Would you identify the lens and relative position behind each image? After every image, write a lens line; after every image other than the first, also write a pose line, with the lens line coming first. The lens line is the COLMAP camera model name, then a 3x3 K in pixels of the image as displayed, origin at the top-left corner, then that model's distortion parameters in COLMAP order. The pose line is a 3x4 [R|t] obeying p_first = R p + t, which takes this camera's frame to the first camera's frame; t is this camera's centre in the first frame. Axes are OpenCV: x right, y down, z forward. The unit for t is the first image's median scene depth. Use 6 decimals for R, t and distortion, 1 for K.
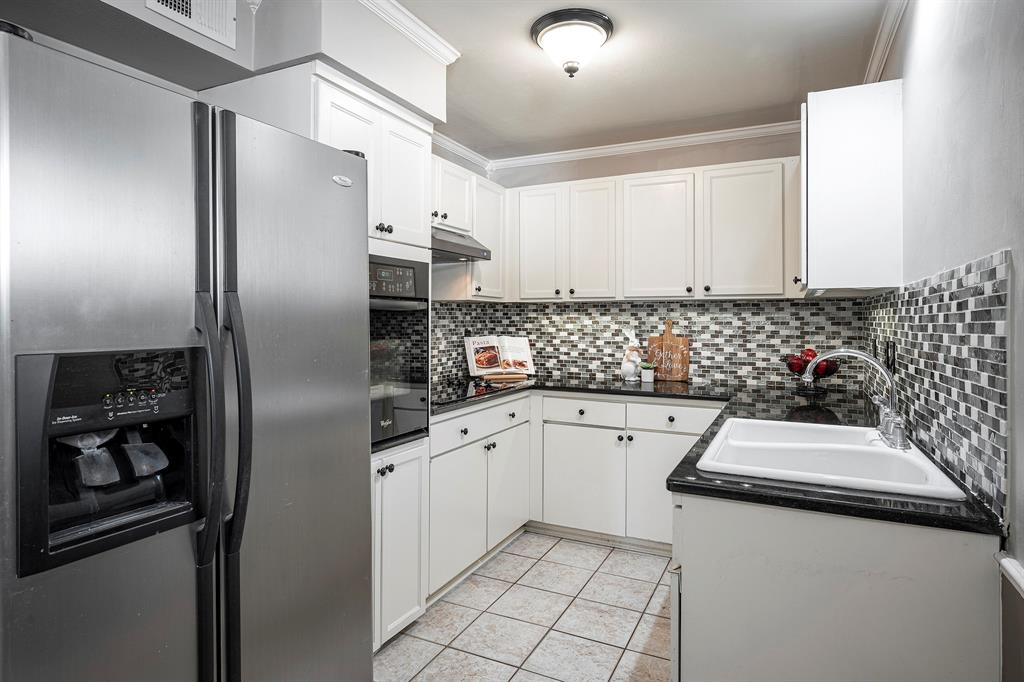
lens RADIAL K [[578.0, 0, 512.6], [0, 578.0, 322.3], [0, 0, 1]] dist [0.003346, 0.000184]
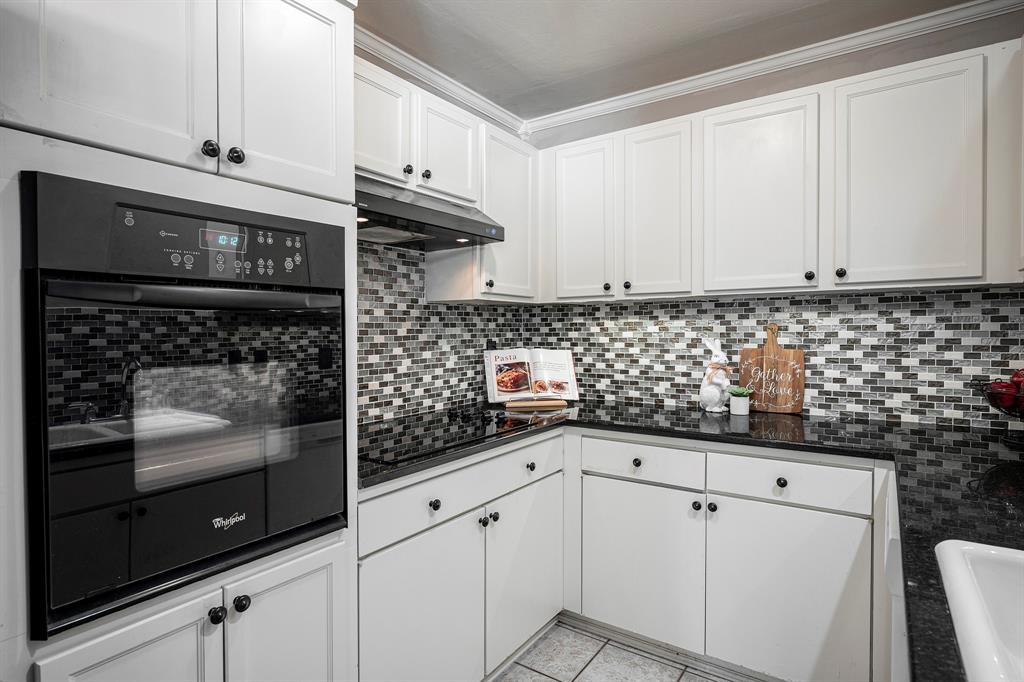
lens RADIAL K [[541.1, 0, 510.0], [0, 541.1, 352.4], [0, 0, 1]] dist [0.000281, 0.000038]
pose [[0.986857, -0.005060, -0.161515, 0.066902], [0.011207, 0.999246, 0.037169, 0.002164], [0.161205, -0.038490, 0.986170, 0.318182]]
